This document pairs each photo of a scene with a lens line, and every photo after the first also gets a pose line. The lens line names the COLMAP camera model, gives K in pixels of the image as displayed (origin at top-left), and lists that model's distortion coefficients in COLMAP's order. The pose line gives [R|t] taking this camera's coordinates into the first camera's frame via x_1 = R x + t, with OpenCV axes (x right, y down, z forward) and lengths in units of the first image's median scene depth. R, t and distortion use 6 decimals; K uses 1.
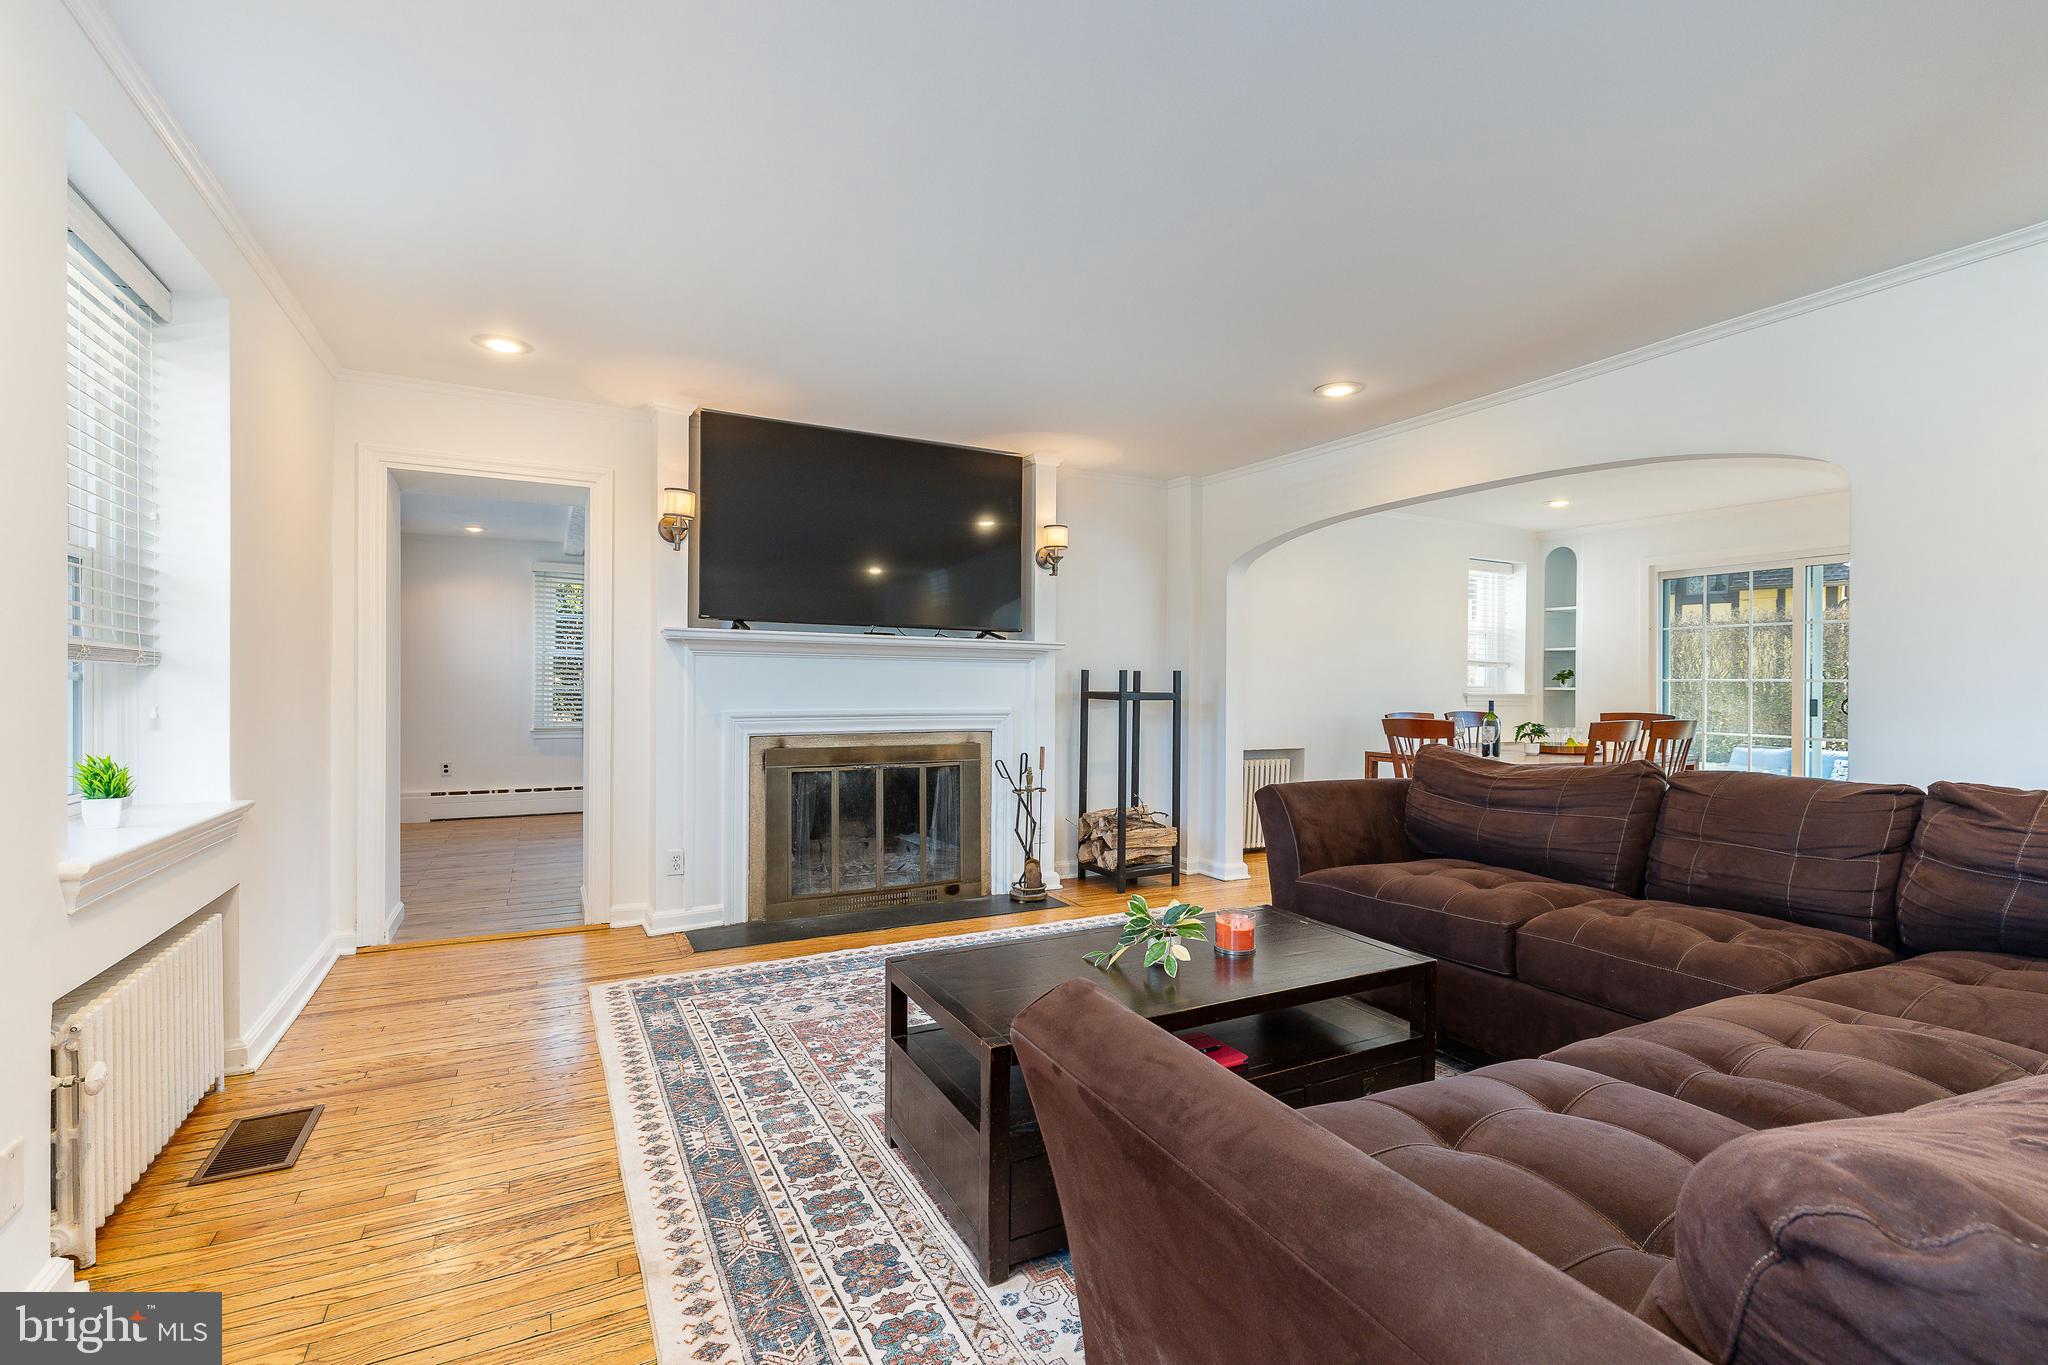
lens RADIAL K [[916.4, 0, 1026.2], [0, 916.4, 686.3], [0, 0, 1]] dist [0.010225, -0.000399]
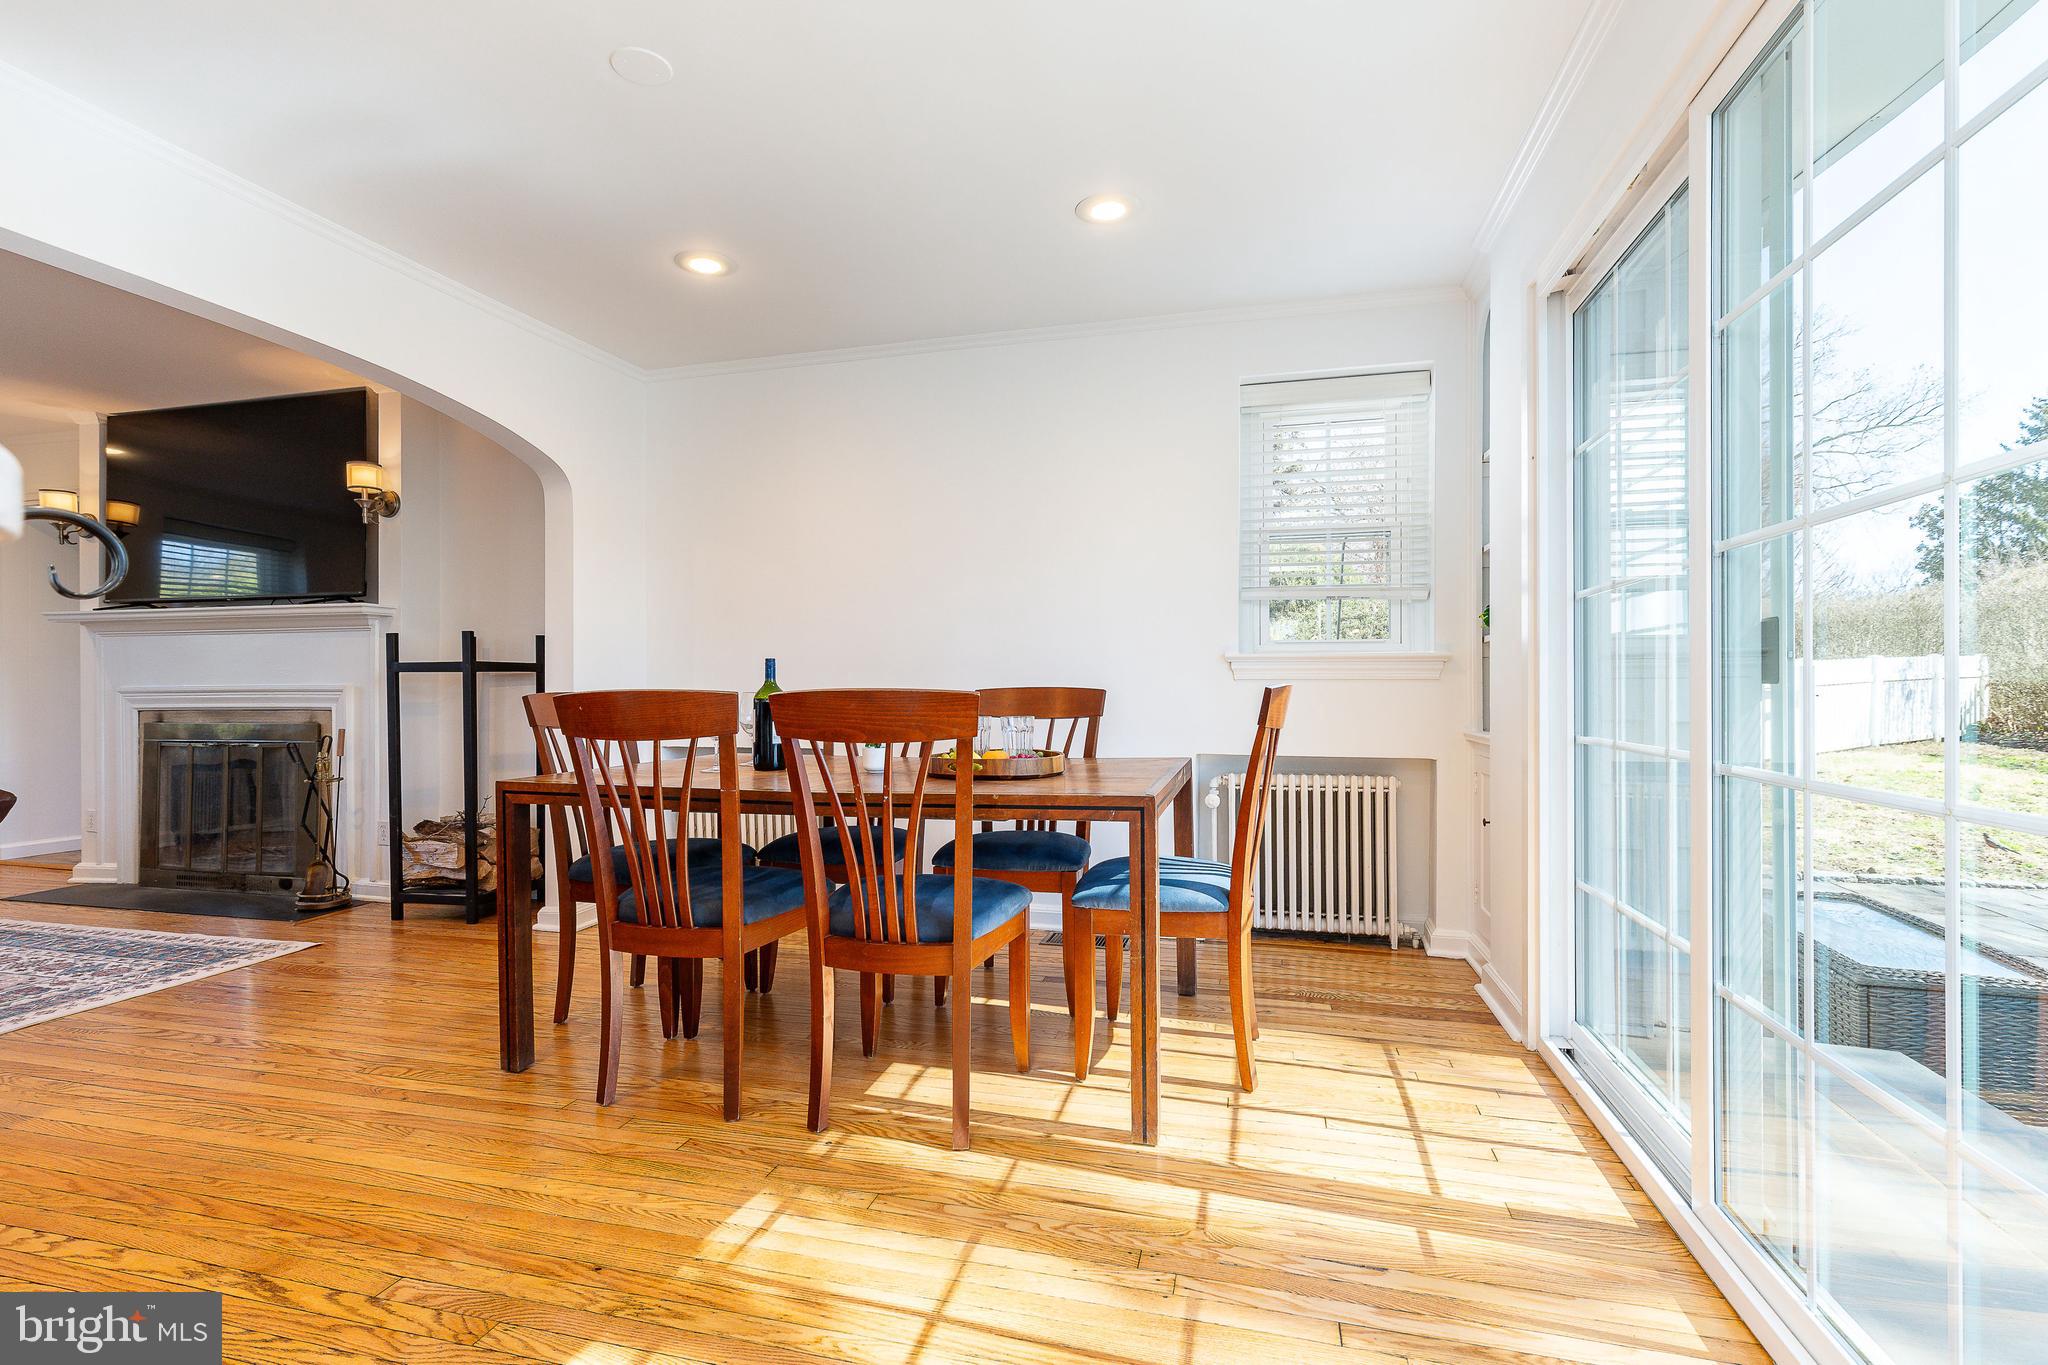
lens RADIAL K [[916.4, 0, 1026.2], [0, 916.4, 686.3], [0, 0, 1]] dist [0.010225, -0.000399]
pose [[0.736282, -0.009564, -0.676607, 1.141560], [0.010118, 0.999944, -0.003123, 0.039420], [0.676599, -0.004547, 0.736338, 0.875370]]
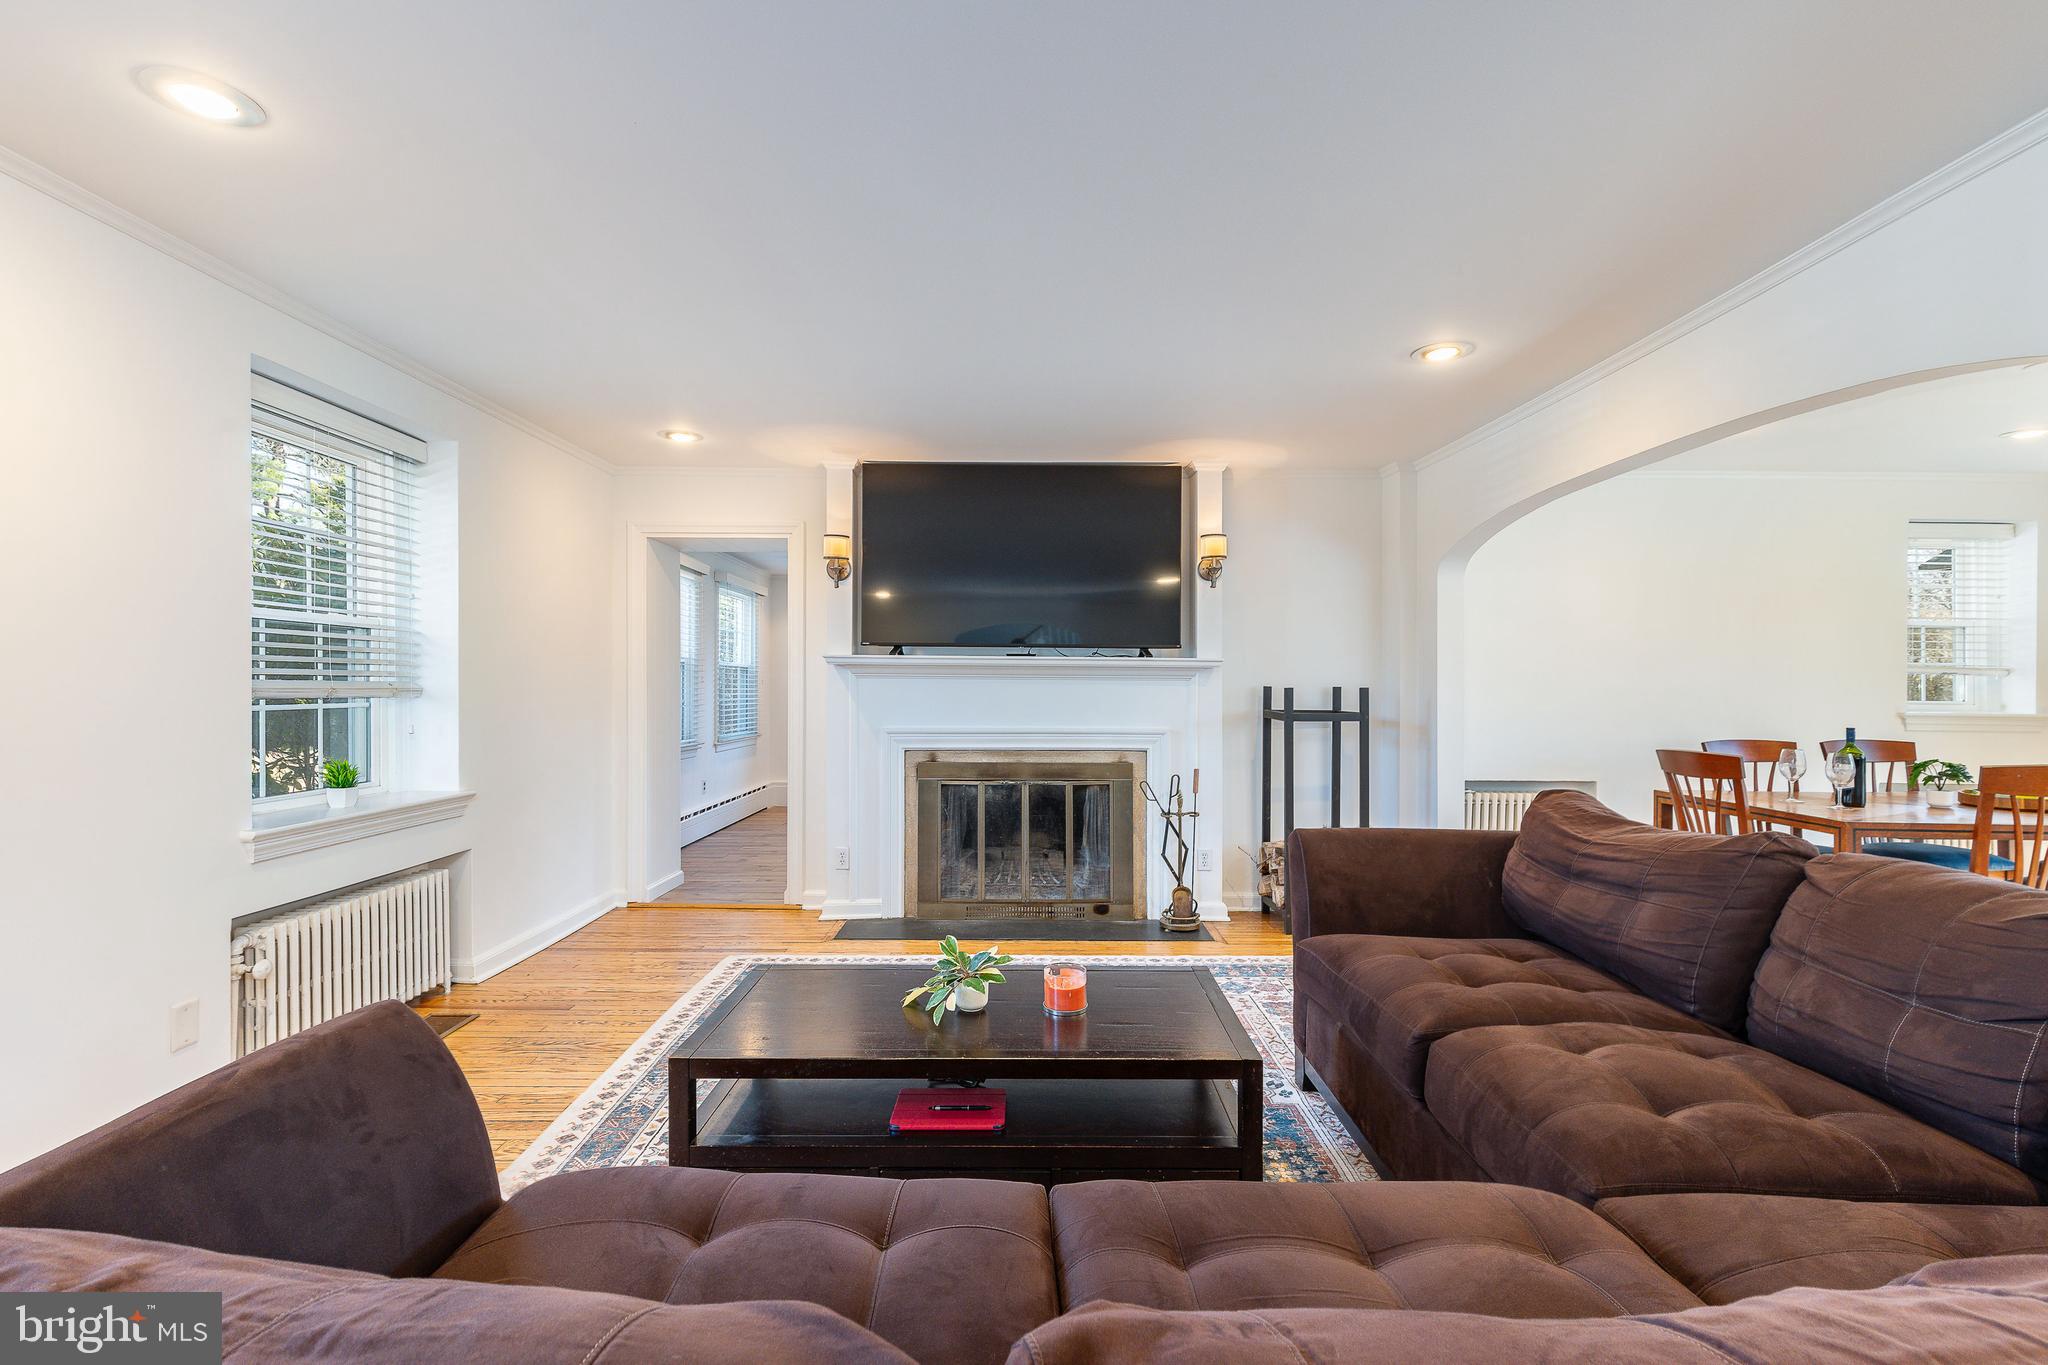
lens RADIAL K [[916.4, 0, 1026.2], [0, 916.4, 686.3], [0, 0, 1]] dist [0.010225, -0.000399]
pose [[0.885326, -0.001609, -0.464968, 0.331090], [0.000769, 0.999998, -0.001997, -0.019584], [0.464970, 0.001410, 0.885325, 0.084780]]
